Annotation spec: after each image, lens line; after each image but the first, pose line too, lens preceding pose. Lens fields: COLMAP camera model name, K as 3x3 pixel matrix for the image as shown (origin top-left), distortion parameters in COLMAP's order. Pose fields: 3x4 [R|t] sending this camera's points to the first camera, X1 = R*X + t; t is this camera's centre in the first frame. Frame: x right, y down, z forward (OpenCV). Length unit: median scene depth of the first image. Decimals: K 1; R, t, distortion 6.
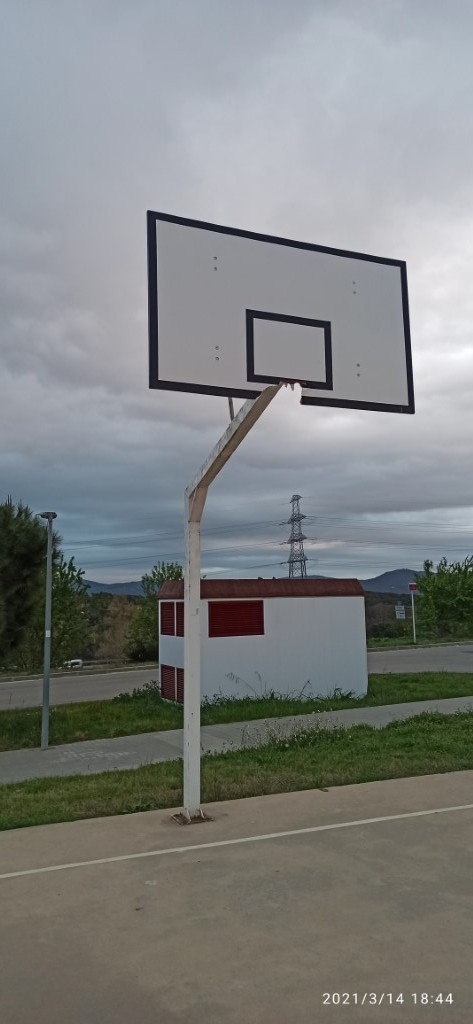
lens RADIAL K [[772.8, 0, 236.5], [0, 772.8, 512.0], [0, 0, 1]] dist [0.007429, -0.002548]
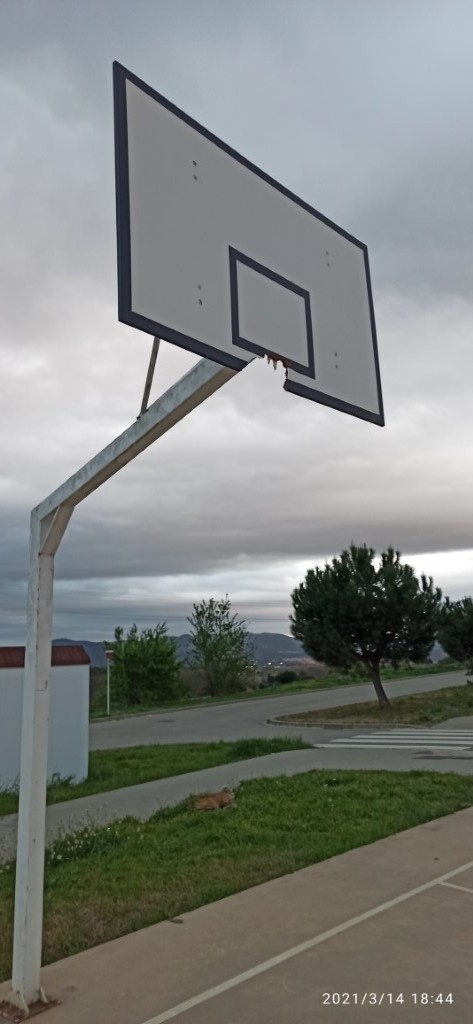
lens RADIAL K [[772.8, 0, 236.5], [0, 772.8, 512.0], [0, 0, 1]] dist [0.007429, -0.002548]
pose [[0.903937, 0.057941, 0.423723, -0.069862], [-0.020018, 0.995426, -0.093414, 0.012376], [-0.427198, 0.075958, 0.900962, 0.103973]]
